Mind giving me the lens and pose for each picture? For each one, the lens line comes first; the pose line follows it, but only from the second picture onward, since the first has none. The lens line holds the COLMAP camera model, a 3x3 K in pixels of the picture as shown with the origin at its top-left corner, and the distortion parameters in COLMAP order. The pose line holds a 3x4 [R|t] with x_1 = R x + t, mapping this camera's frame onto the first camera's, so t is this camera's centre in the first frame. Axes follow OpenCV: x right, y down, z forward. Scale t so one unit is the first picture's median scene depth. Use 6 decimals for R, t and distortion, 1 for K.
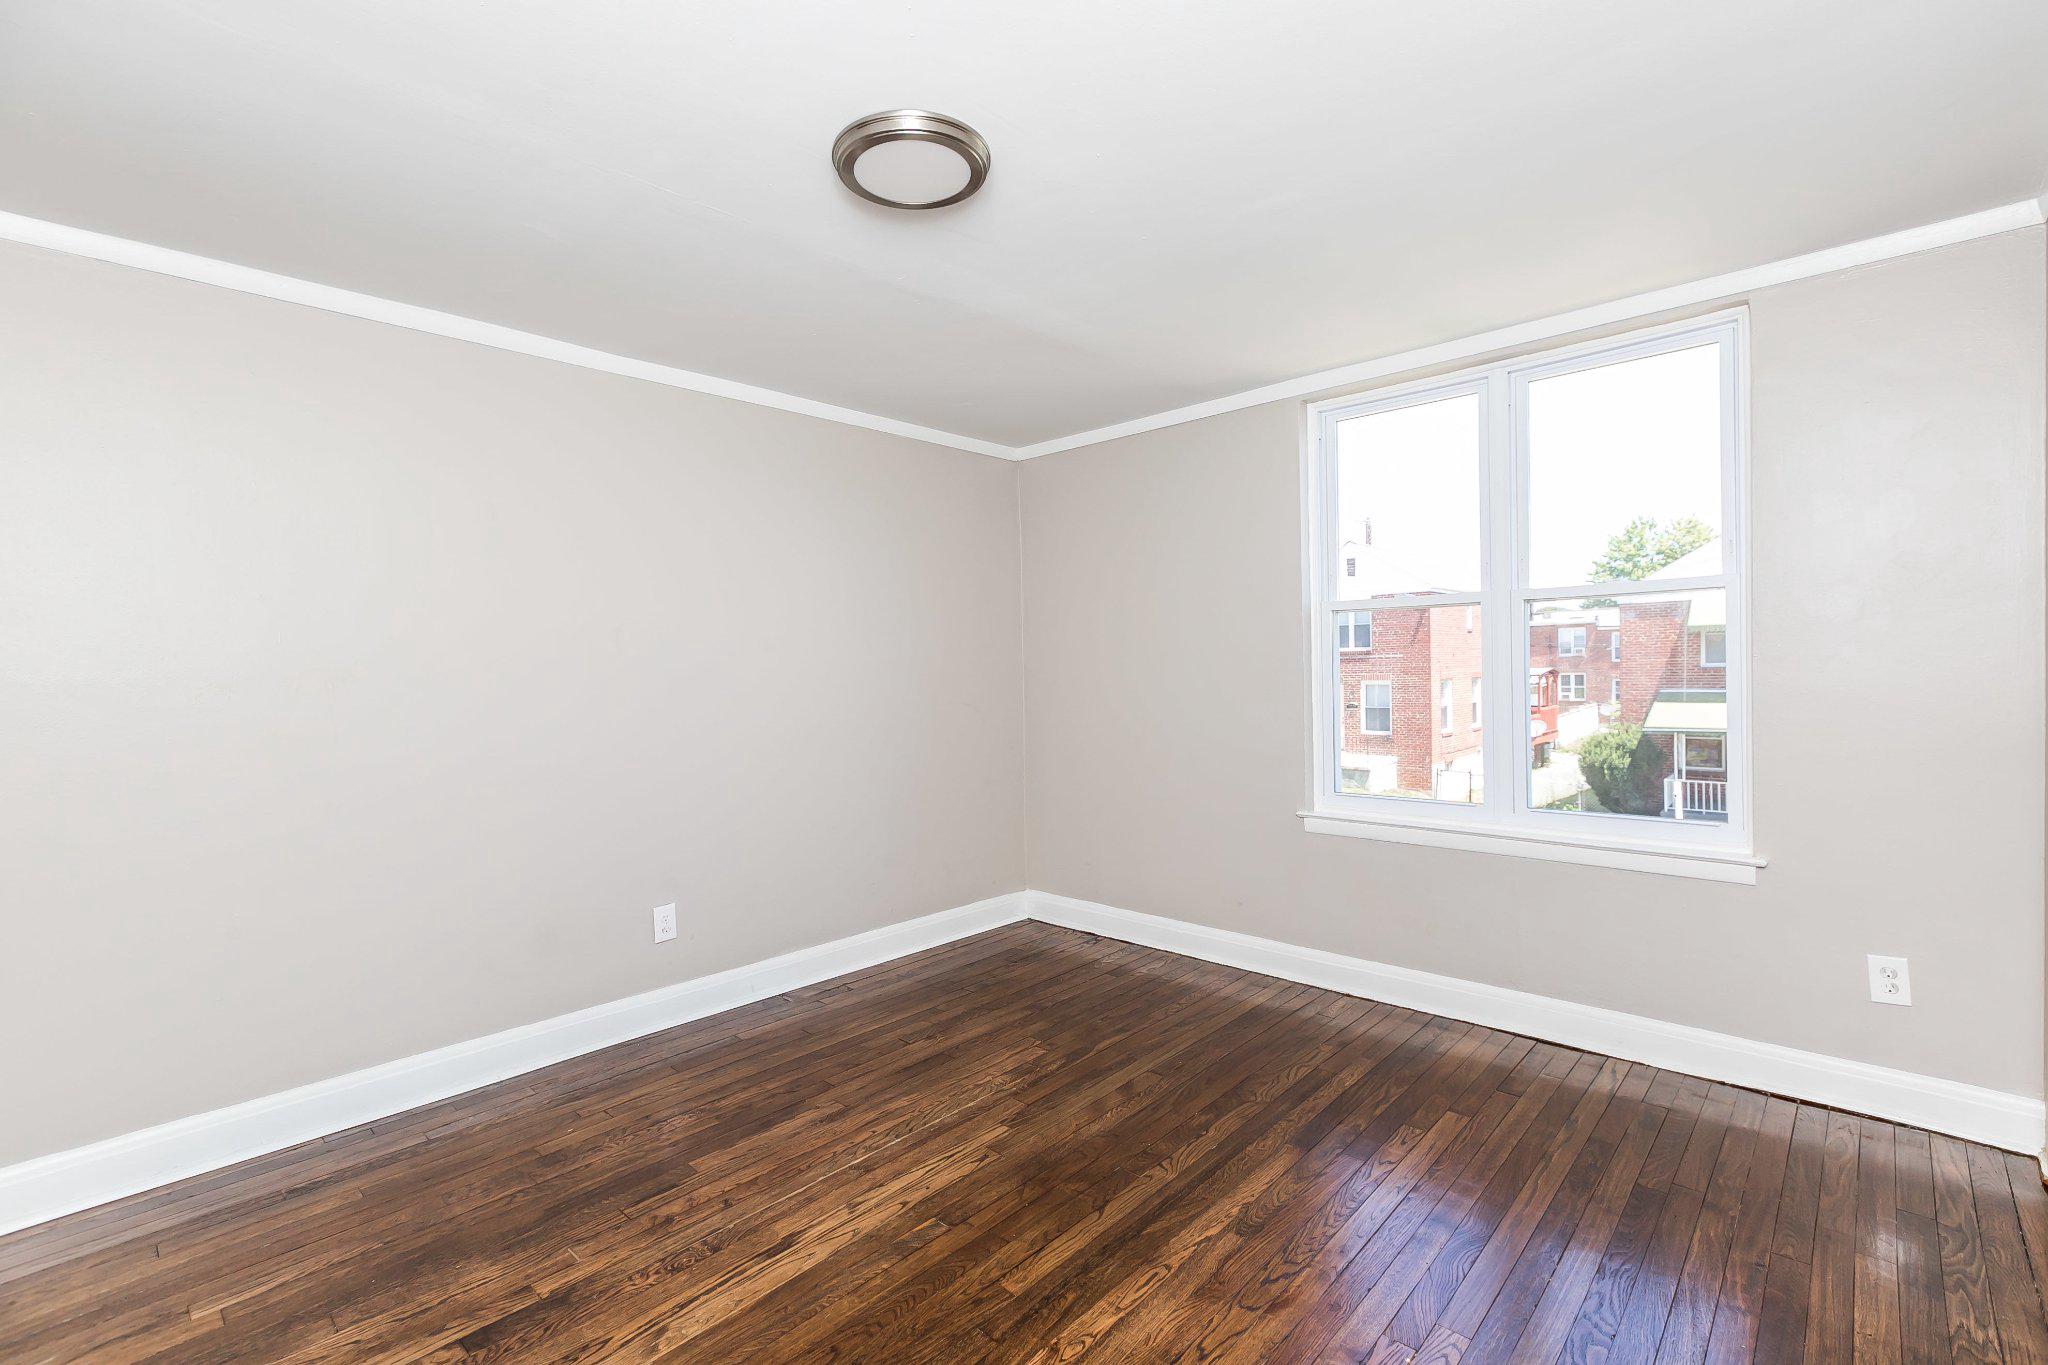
lens RADIAL K [[916.0, 0, 1028.2], [0, 916.0, 681.4], [0, 0, 1]] dist [0.002492, -0.000497]
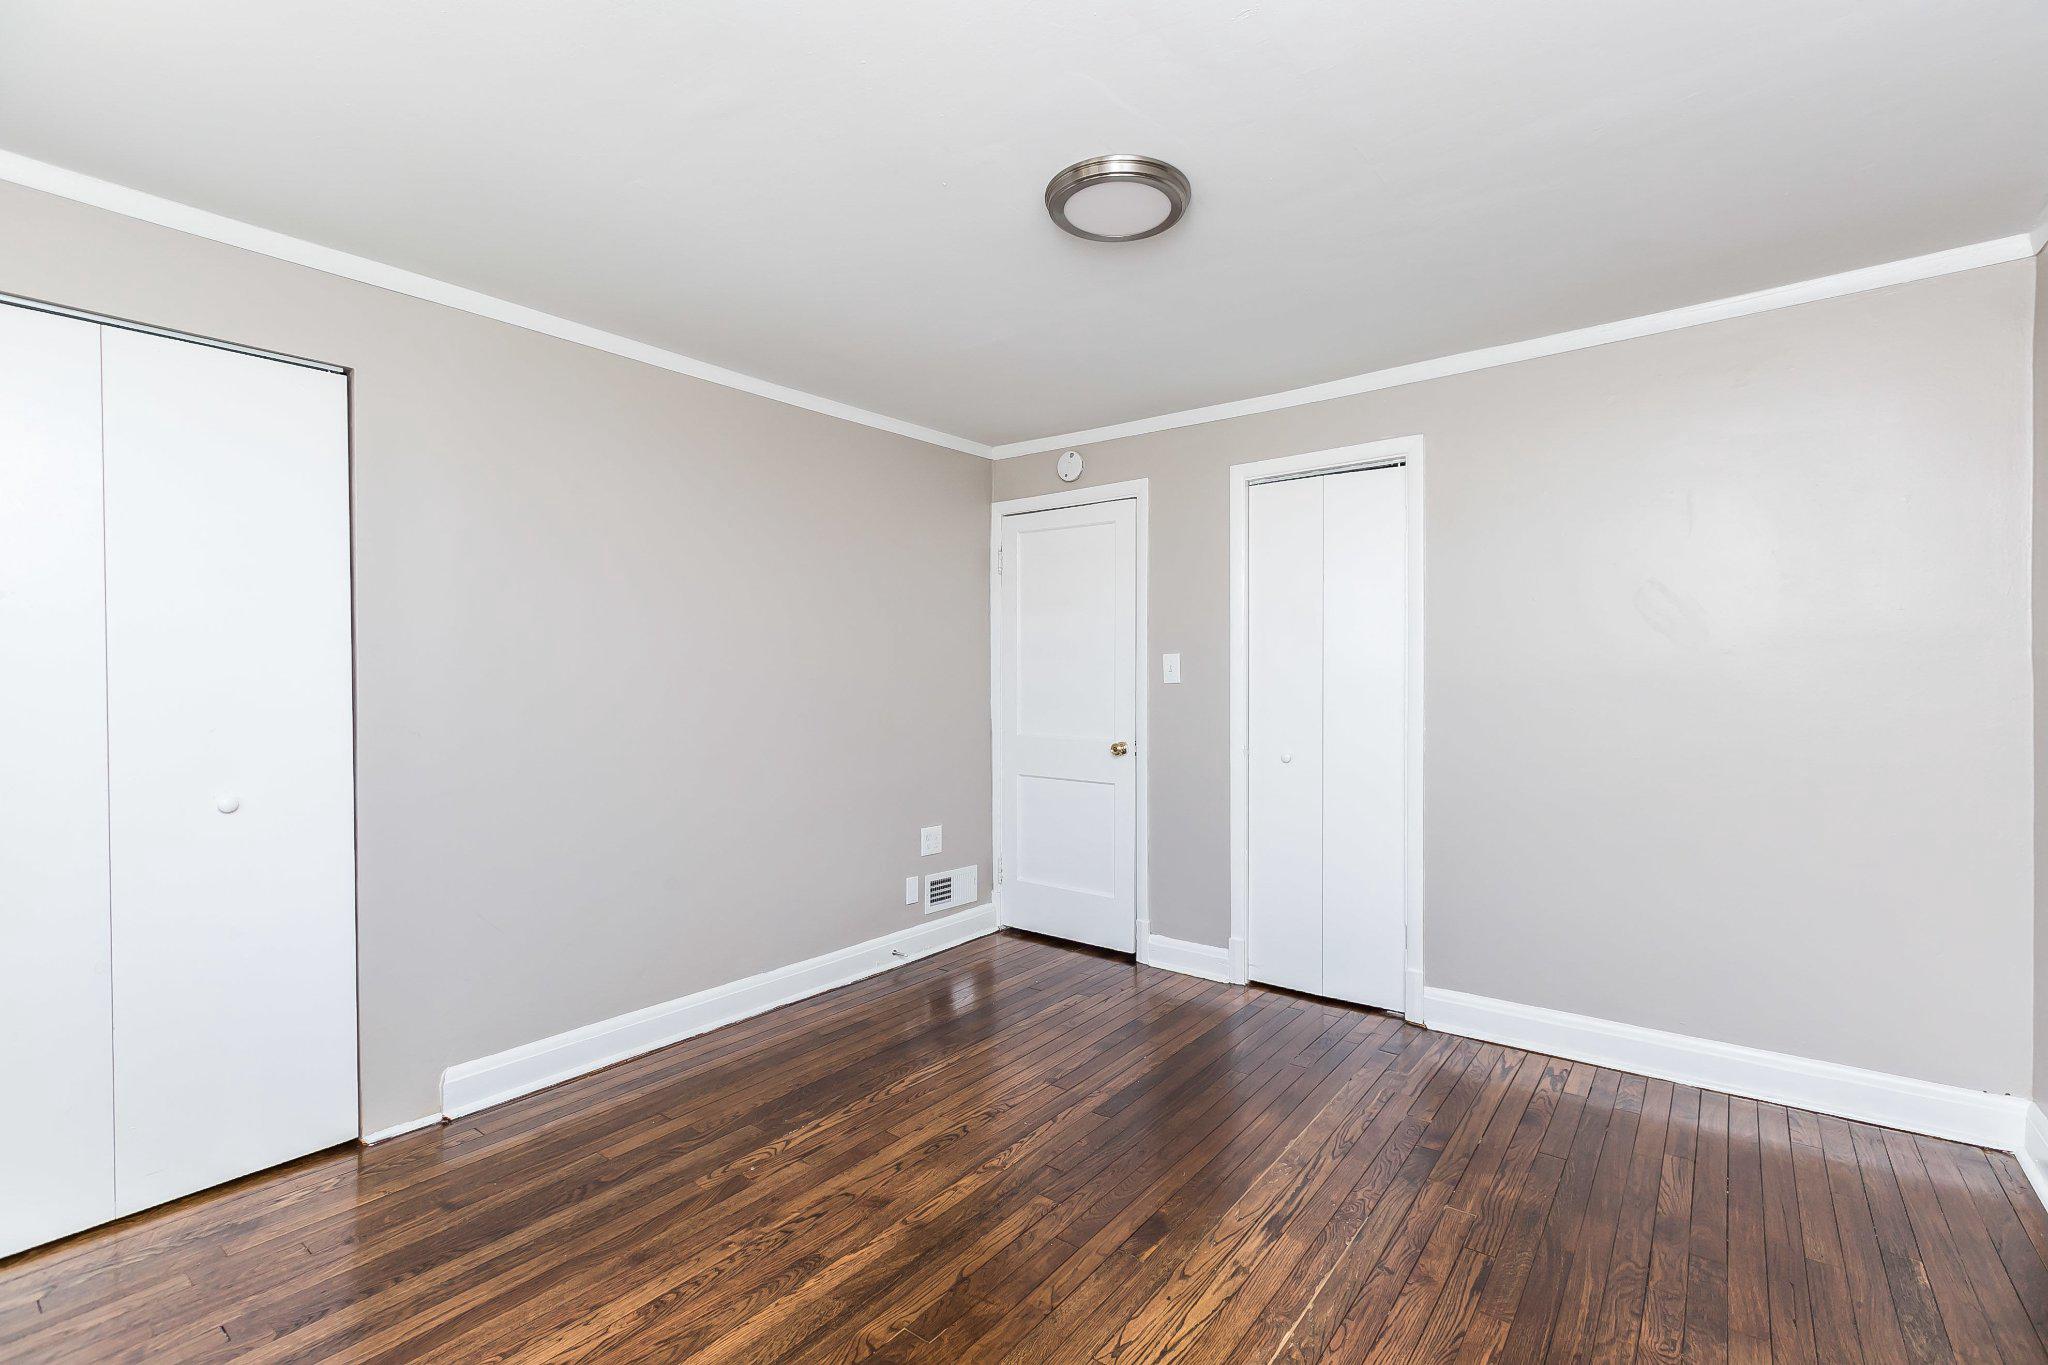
lens RADIAL K [[916.0, 0, 1028.2], [0, 916.0, 681.4], [0, 0, 1]] dist [0.002492, -0.000497]
pose [[-0.995681, 0.022454, -0.090087, 0.075405], [0.020532, 0.999543, 0.022197, -0.019800], [0.090545, 0.020251, -0.995686, 1.747719]]
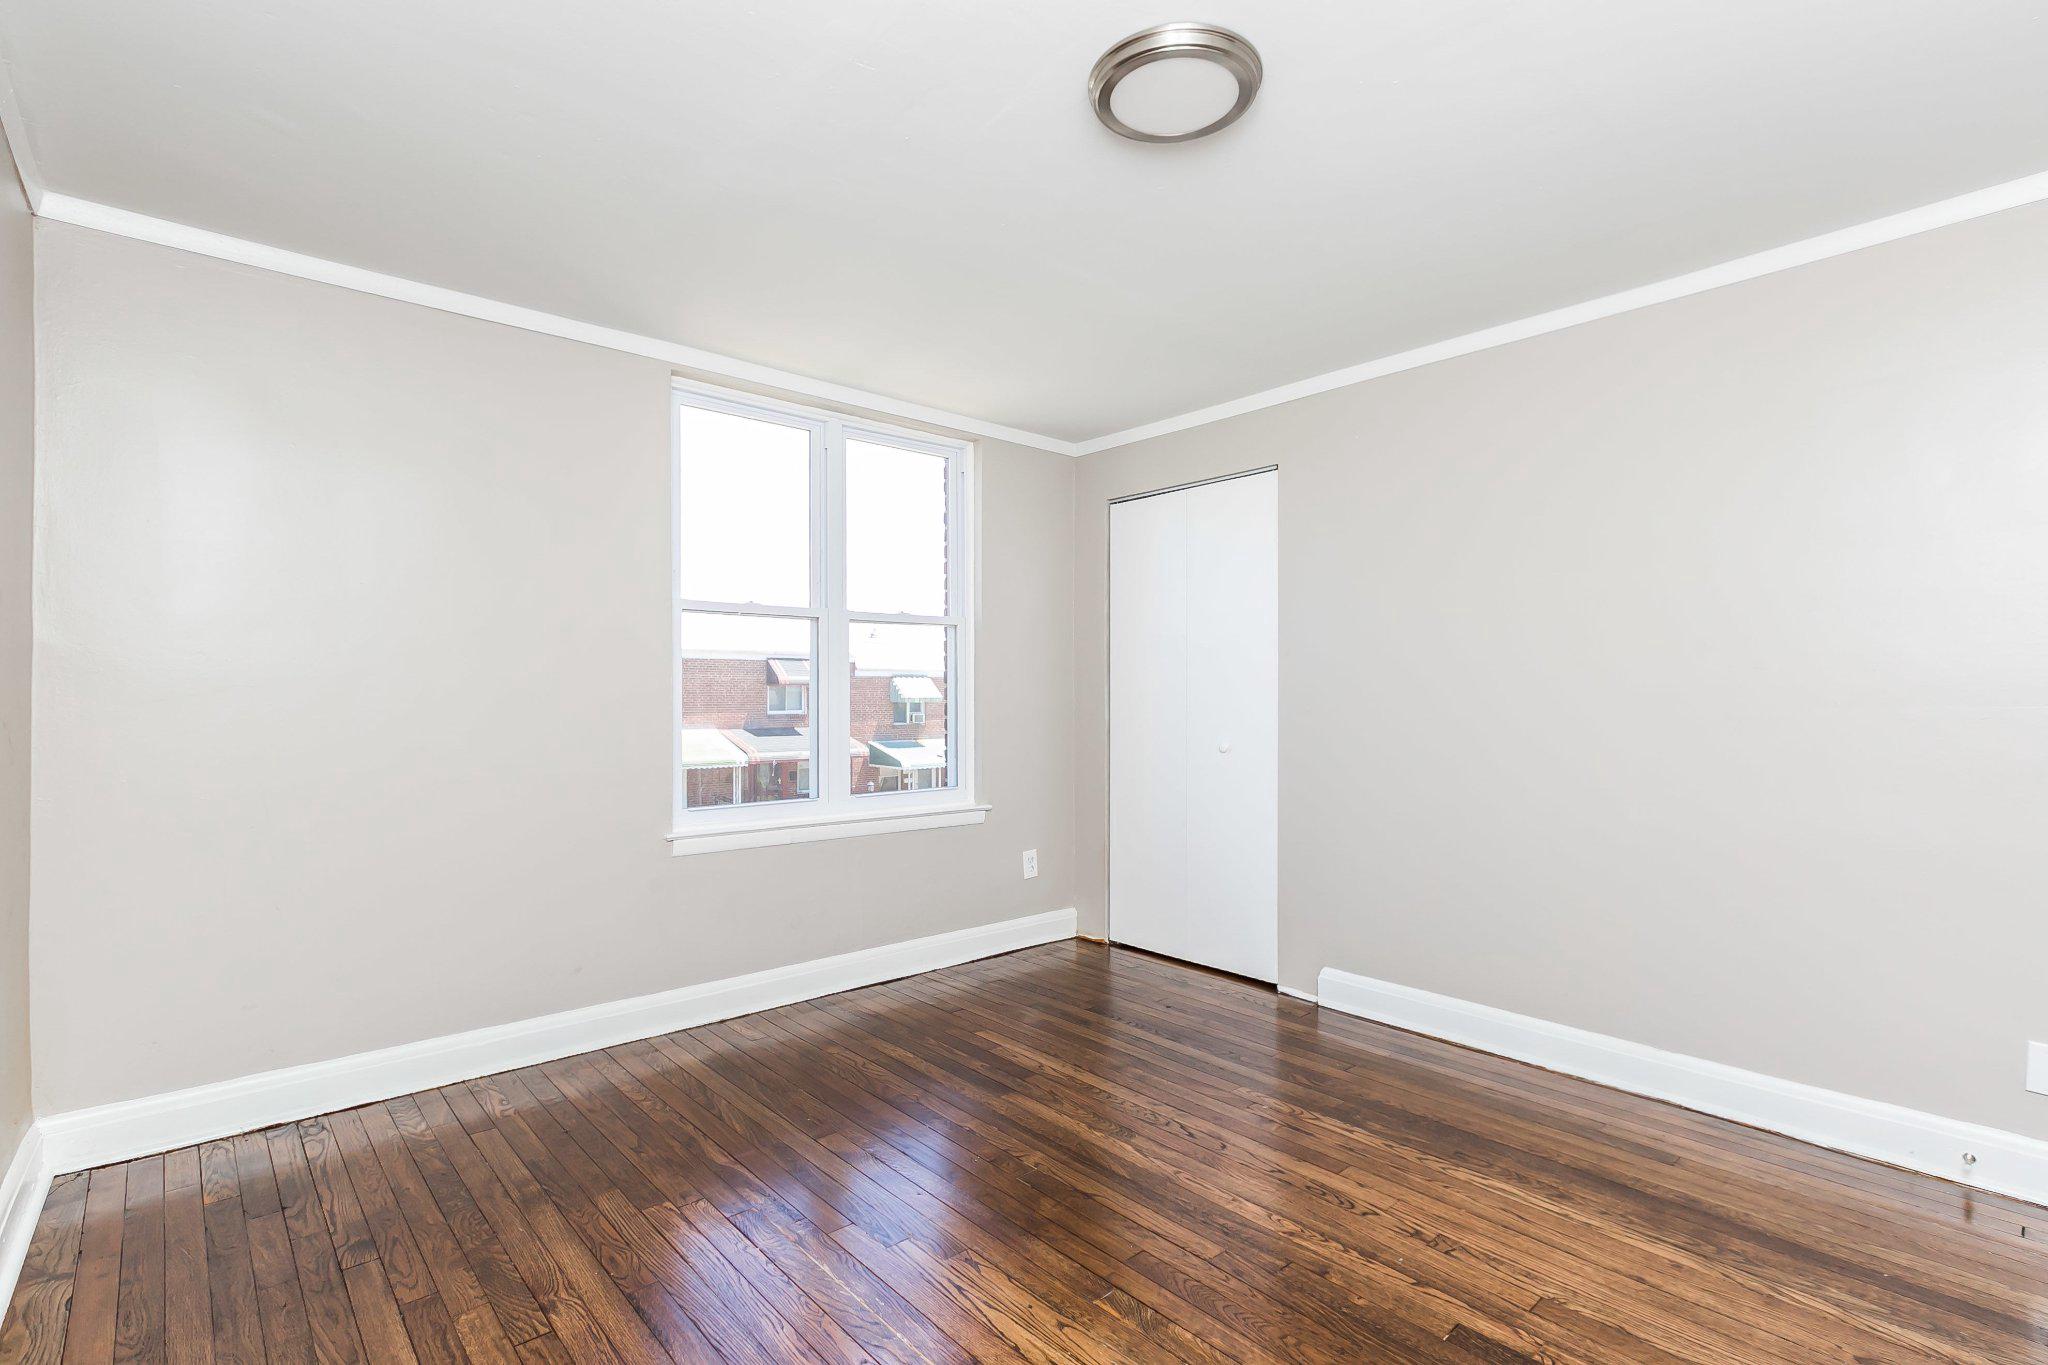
lens RADIAL K [[953.0, 0, 1031.7], [0, 953.0, 687.3], [0, 0, 1]] dist [0.001106, 0.000013]
pose [[0.093062, 0.026720, 0.995302, -0.902875], [0.012431, 0.999531, -0.027996, 0.049708], [-0.995583, 0.014978, 0.092686, 0.891627]]
